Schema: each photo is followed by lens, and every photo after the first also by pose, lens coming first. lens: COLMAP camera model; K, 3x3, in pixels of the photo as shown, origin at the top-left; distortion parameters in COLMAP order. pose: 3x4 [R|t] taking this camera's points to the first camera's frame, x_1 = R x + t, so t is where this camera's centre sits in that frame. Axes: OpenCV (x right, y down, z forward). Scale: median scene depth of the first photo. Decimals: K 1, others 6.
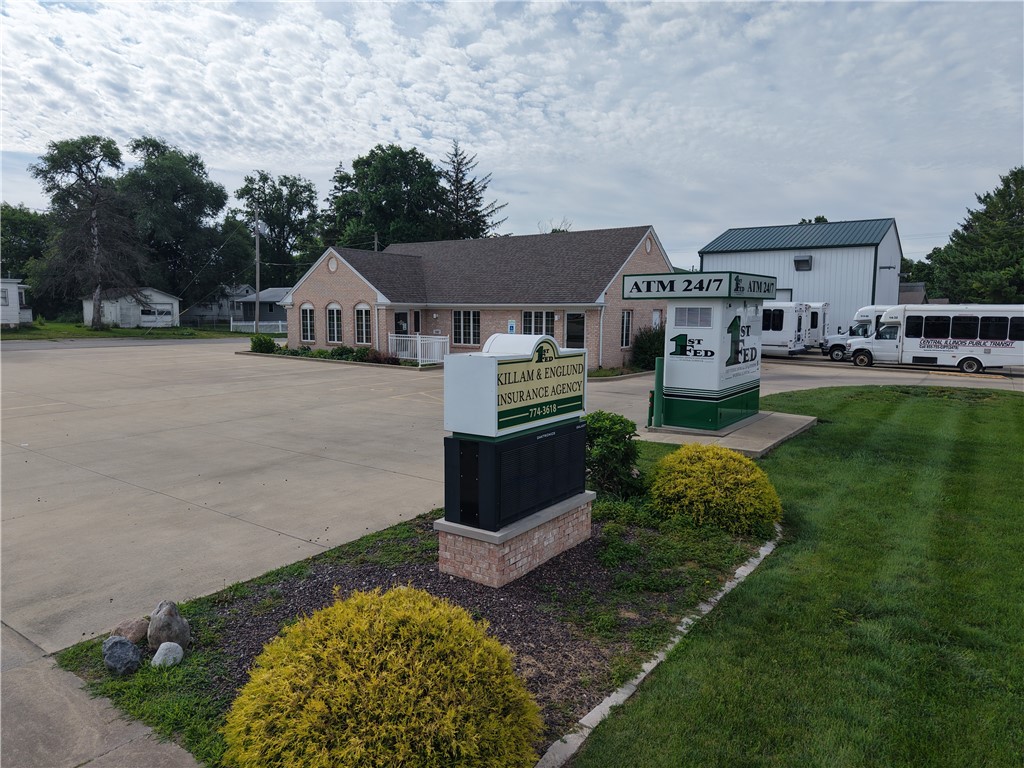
lens RADIAL K [[682.9, 0, 507.7], [0, 682.9, 386.9], [0, 0, 1]] dist [0.038408, -0.043526]
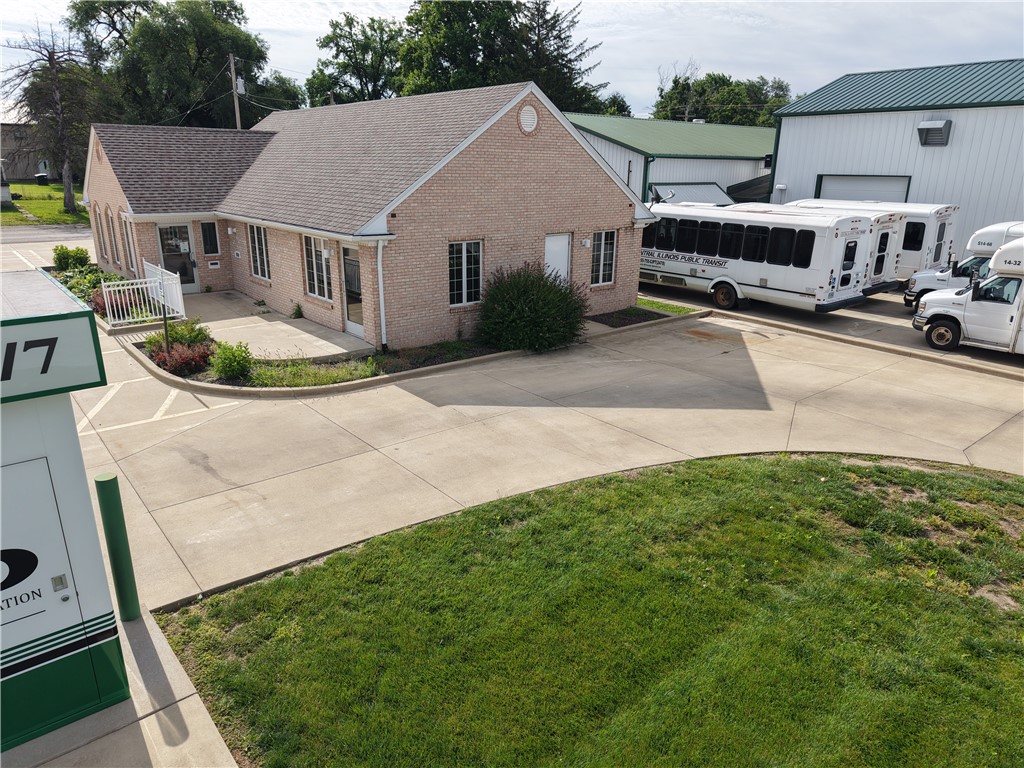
lens RADIAL K [[682.9, 0, 507.7], [0, 682.9, 386.9], [0, 0, 1]] dist [0.038408, -0.043526]
pose [[0.967130, 0.084838, -0.239713, 0.318619], [-0.035772, 0.978719, 0.202063, -0.097195], [0.251754, -0.186846, 0.949583, 0.391362]]
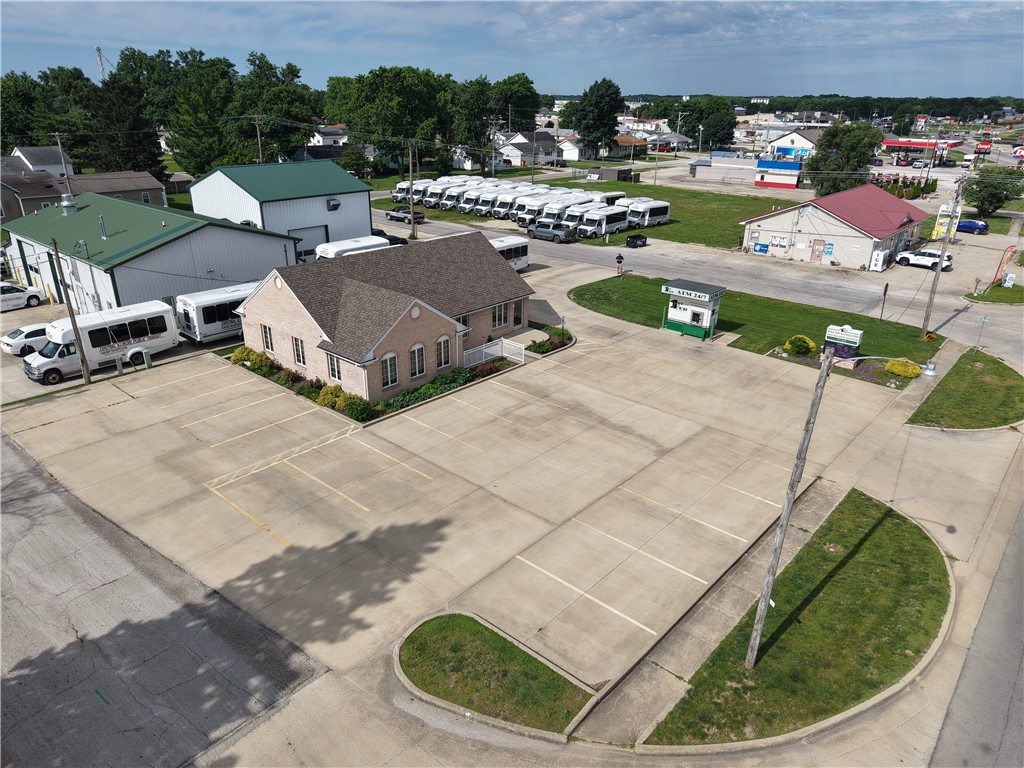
lens RADIAL K [[682.9, 0, 507.7], [0, 682.9, 386.9], [0, 0, 1]] dist [0.038408, -0.043526]
pose [[0.106002, -0.391772, 0.913935, -1.286206], [0.097860, 0.918762, 0.382491, -0.470046], [-0.989539, 0.048893, 0.135730, 0.684223]]
